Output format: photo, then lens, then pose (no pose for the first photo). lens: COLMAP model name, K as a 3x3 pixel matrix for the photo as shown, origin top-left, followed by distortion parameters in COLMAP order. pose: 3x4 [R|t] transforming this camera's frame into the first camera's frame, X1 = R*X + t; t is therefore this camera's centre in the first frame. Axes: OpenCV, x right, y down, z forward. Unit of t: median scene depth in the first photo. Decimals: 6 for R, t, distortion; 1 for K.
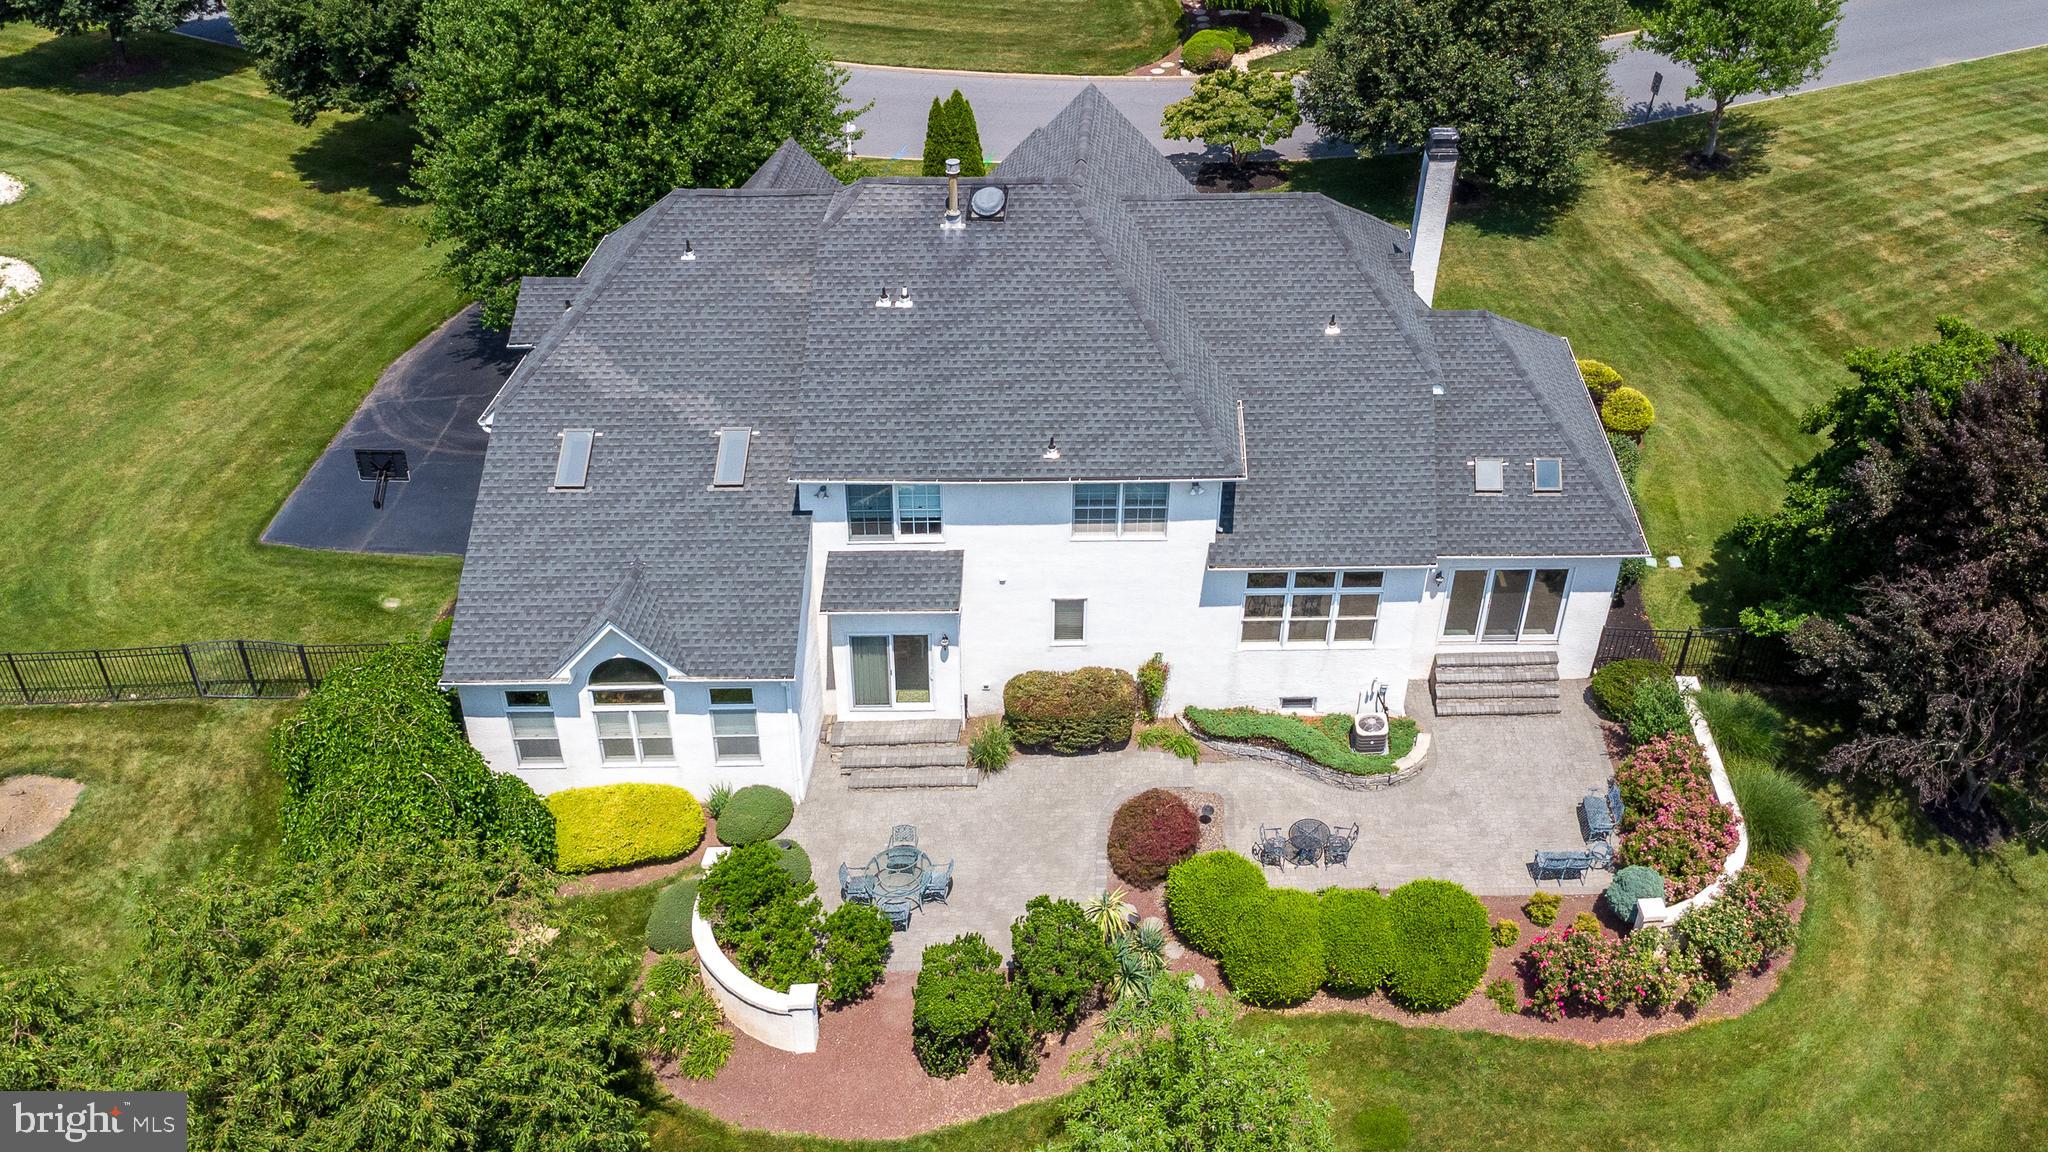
lens RADIAL K [[1720.5, 0, 1109.4], [0, 1720.5, 612.6], [0, 0, 1]] dist [-0.005297, -0.000872]
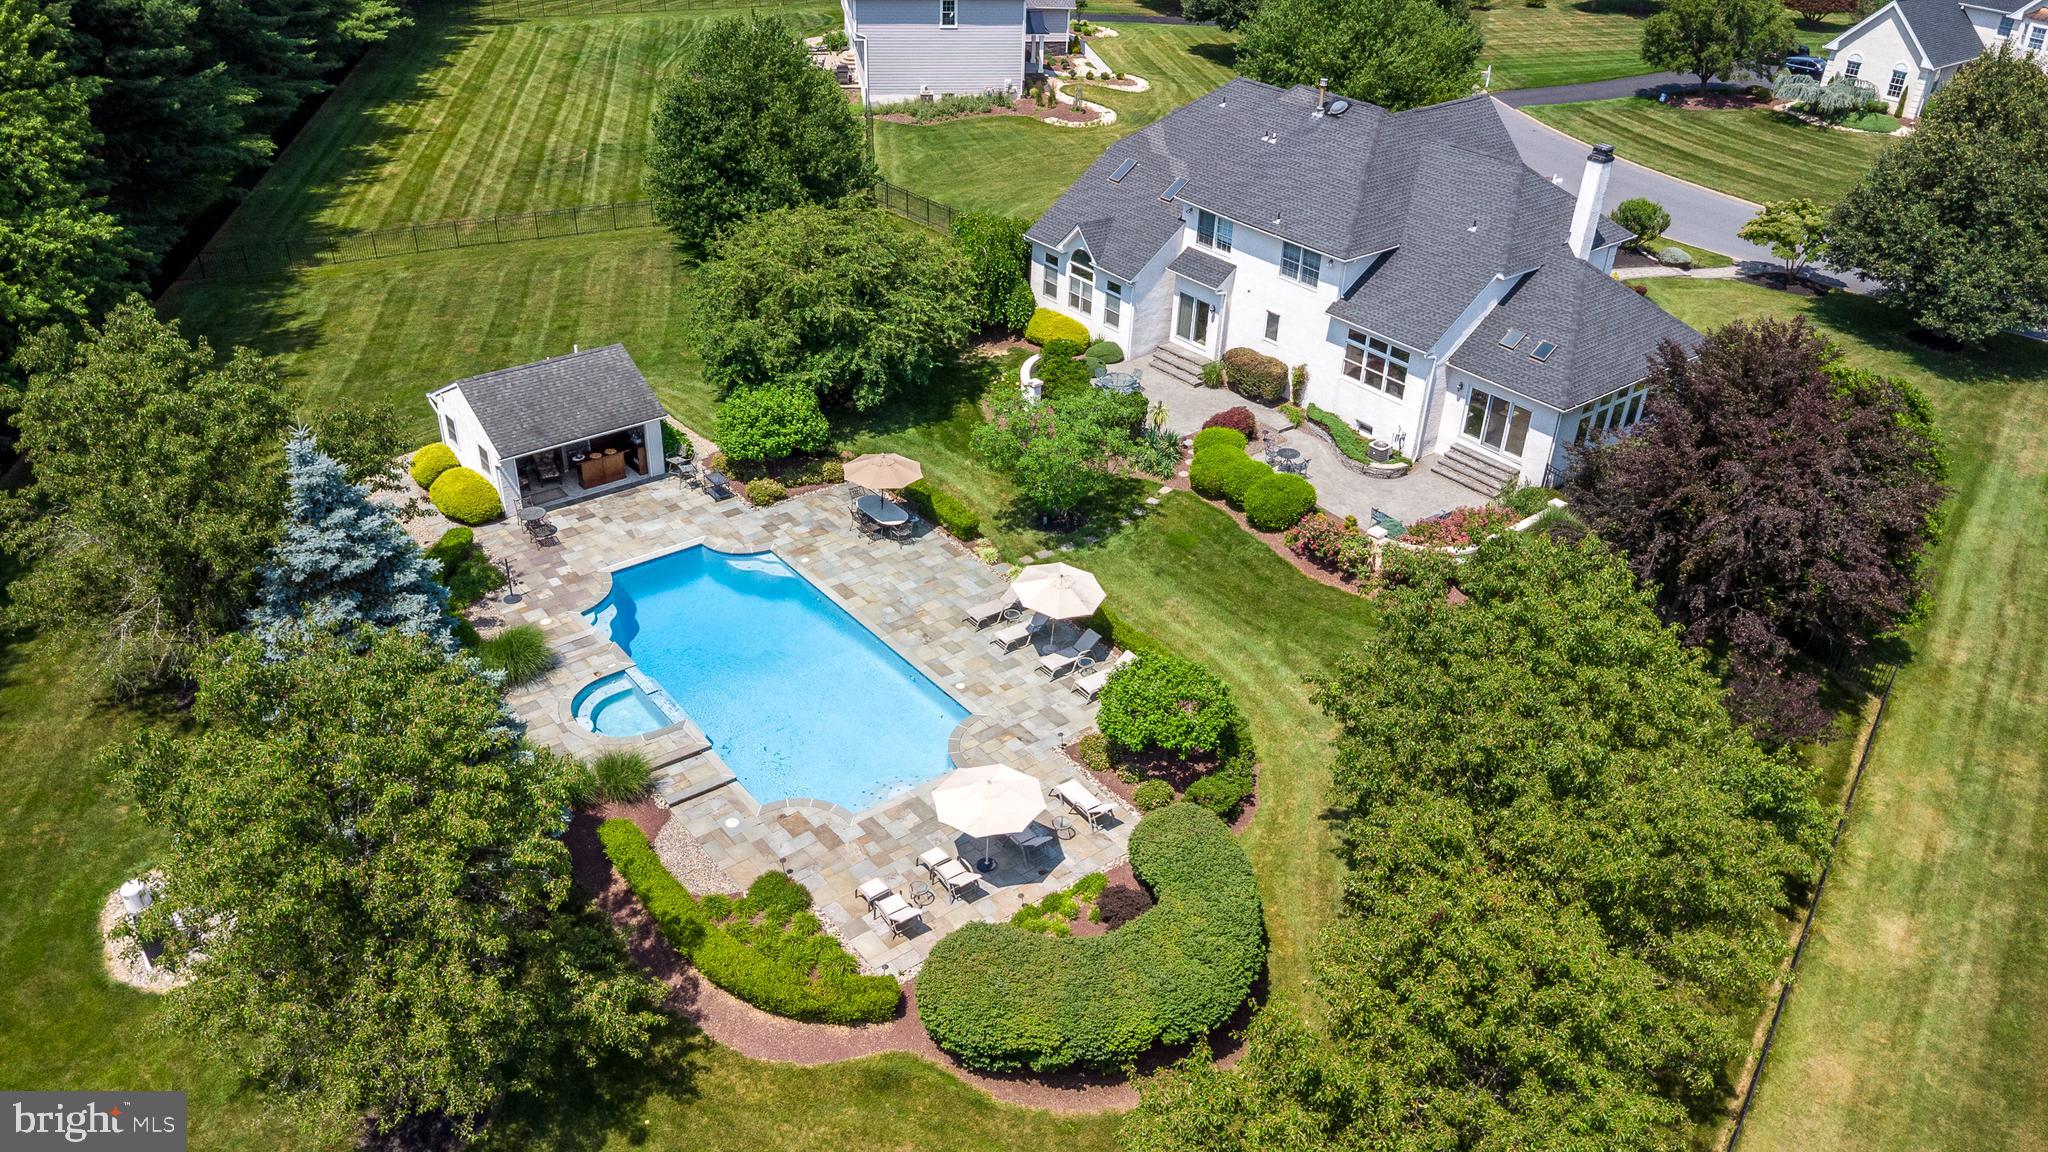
lens RADIAL K [[1497.6, 0, 1024.0], [0, 1497.6, 576.0], [0, 0, 1]] dist [0.030607, -0.074478]
pose [[0.594418, 0.423522, -0.683591, 1.051397], [-0.496953, 0.861786, 0.101797, 0.207585], [0.632223, 0.279202, 0.722731, -0.269835]]
